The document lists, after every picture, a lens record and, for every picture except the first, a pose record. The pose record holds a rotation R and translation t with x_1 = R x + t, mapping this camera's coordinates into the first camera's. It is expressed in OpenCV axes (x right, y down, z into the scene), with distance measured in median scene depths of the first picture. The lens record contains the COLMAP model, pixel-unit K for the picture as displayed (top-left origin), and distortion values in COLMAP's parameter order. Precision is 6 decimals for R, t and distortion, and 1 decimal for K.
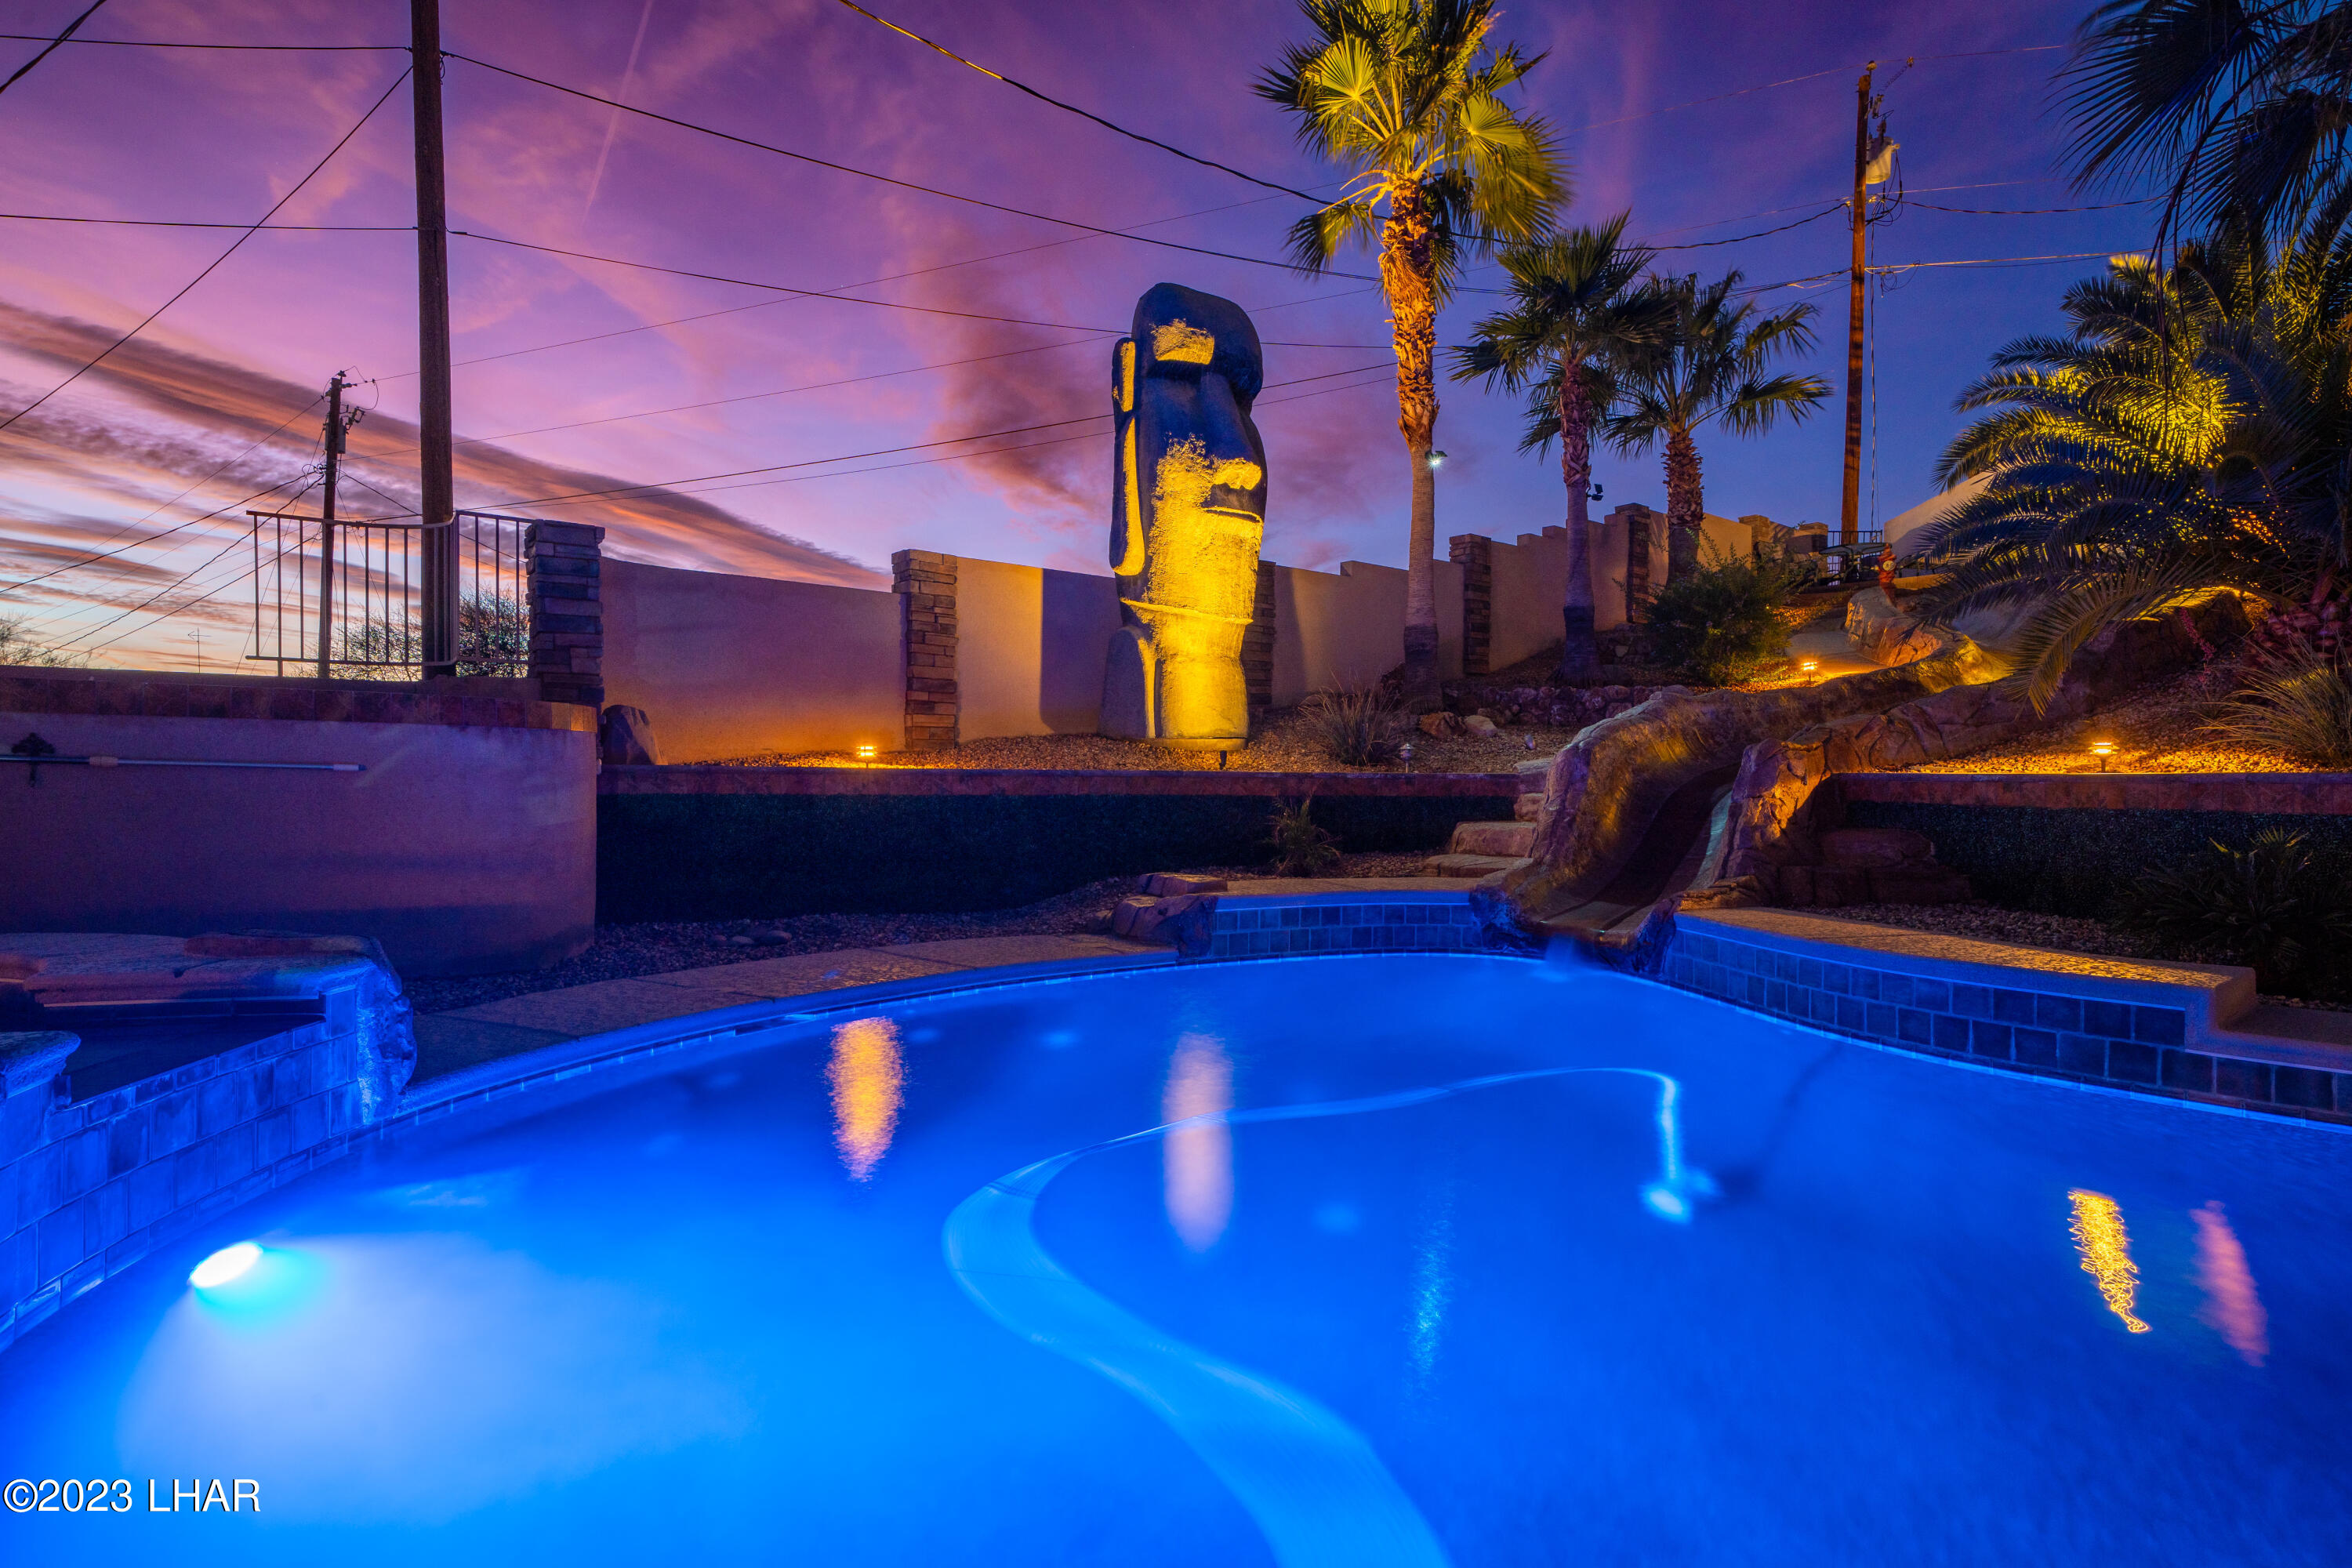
lens RADIAL K [[1197.5, 0, 1184.9], [0, 1197.5, 797.0], [0, 0, 1]] dist [0.011843, 0.007071]
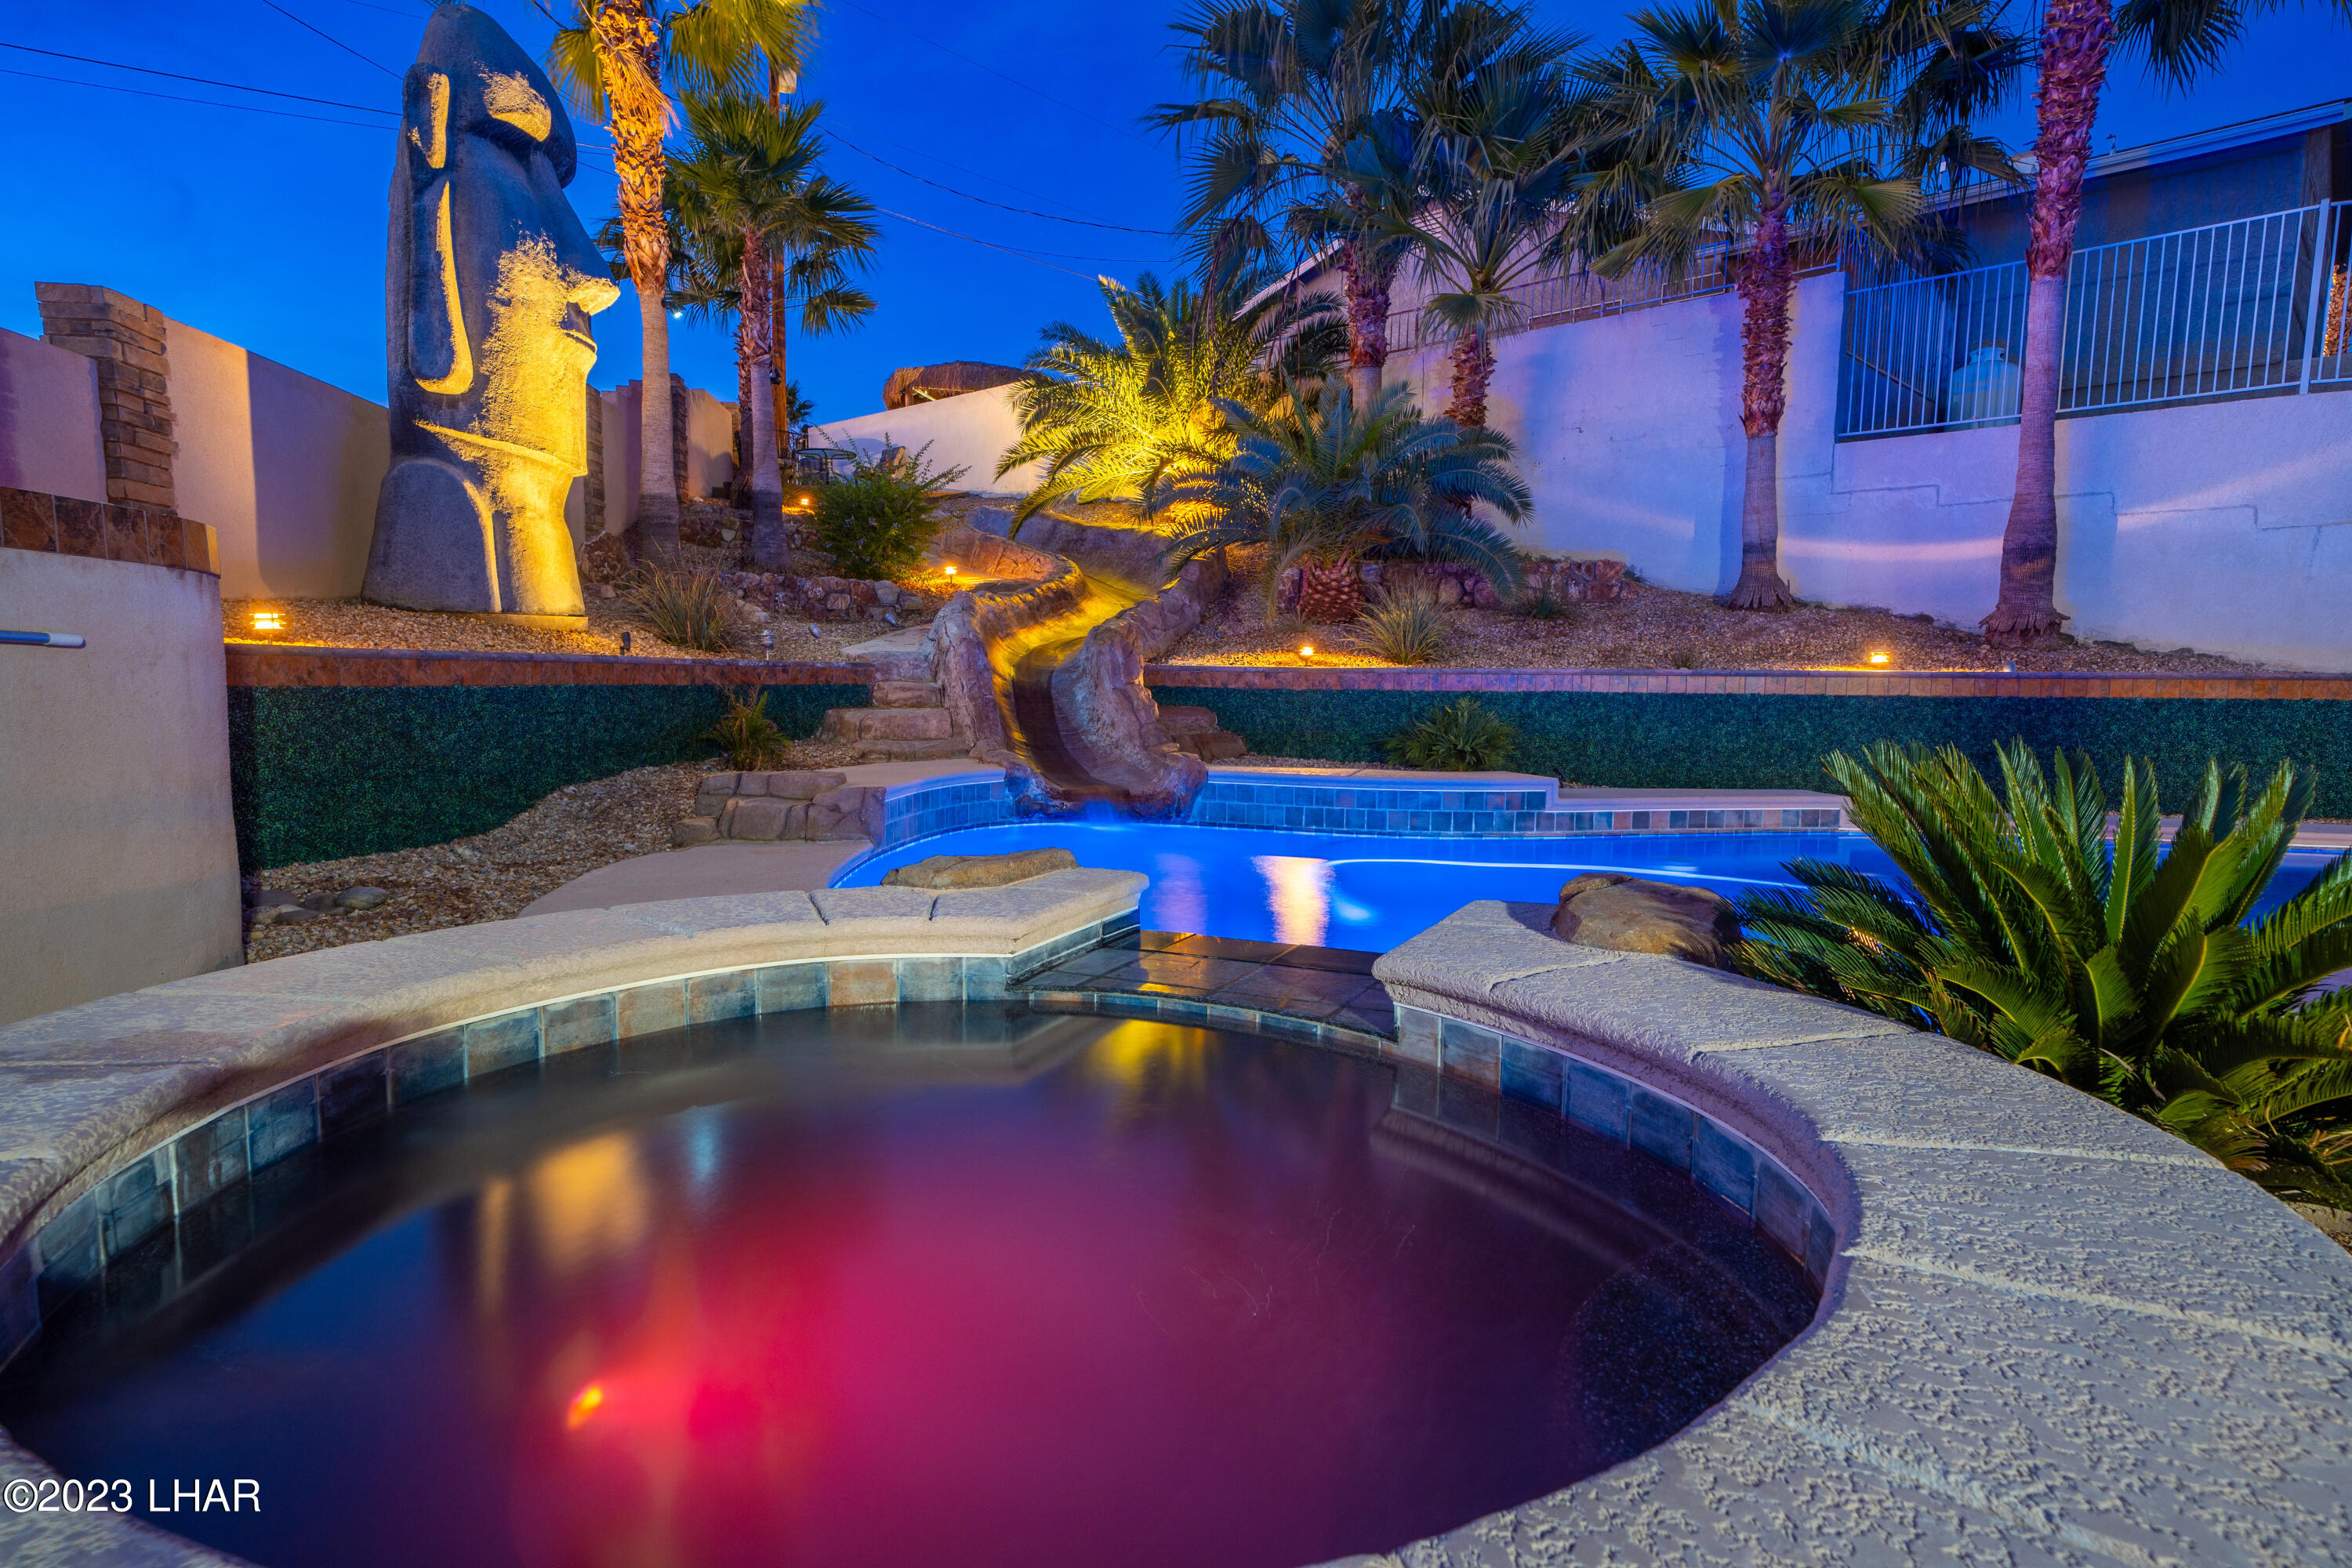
lens RADIAL K [[1300.8, 0, 1192.6], [0, 1300.8, 788.9], [0, 0, 1]] dist [0.030264, 0.000624]
pose [[0.534930, -0.073998, 0.841649, -0.525698], [0.005684, 0.996450, 0.083996, -0.003288], [-0.844877, -0.040148, 0.533452, 0.150640]]
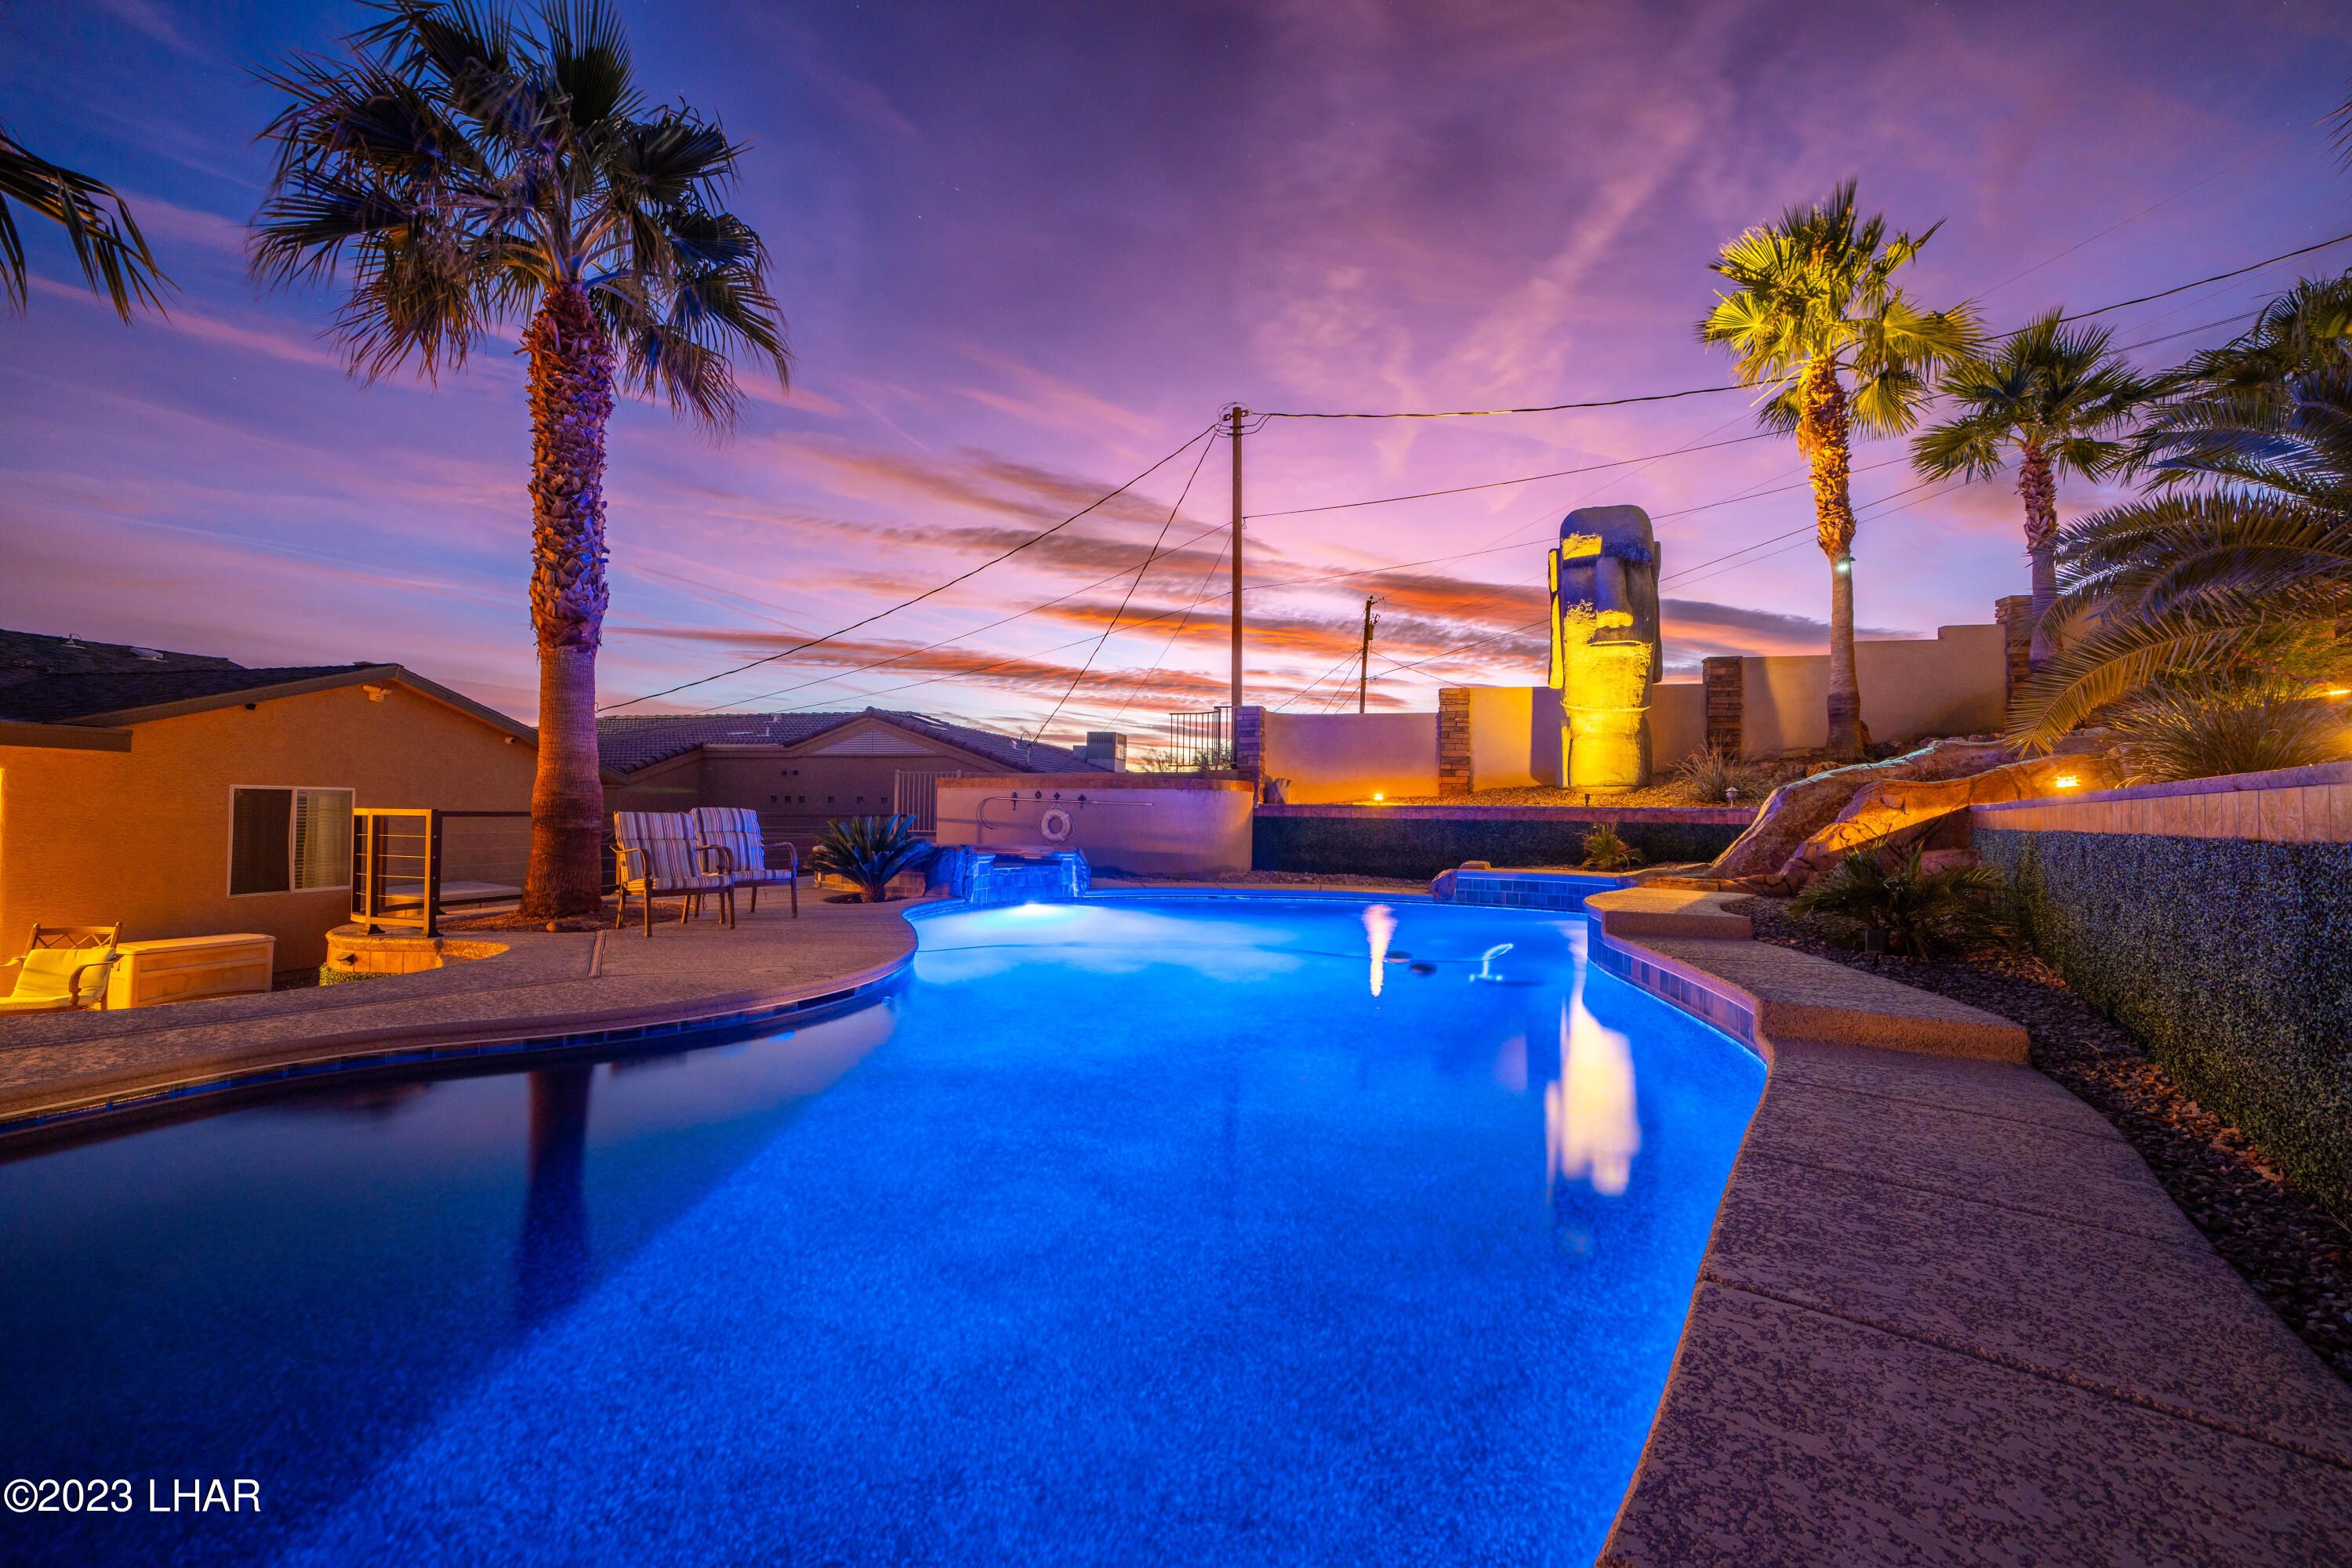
lens RADIAL K [[912.0, 0, 1176.8], [0, 912.0, 802.5], [0, 0, 1]] dist [-0.011614, -0.000059]
pose [[0.600057, -0.007319, -0.799924, 0.656478], [-0.022271, 0.999418, -0.025851, 0.016020], [0.799647, 0.033327, 0.599545, -0.171220]]
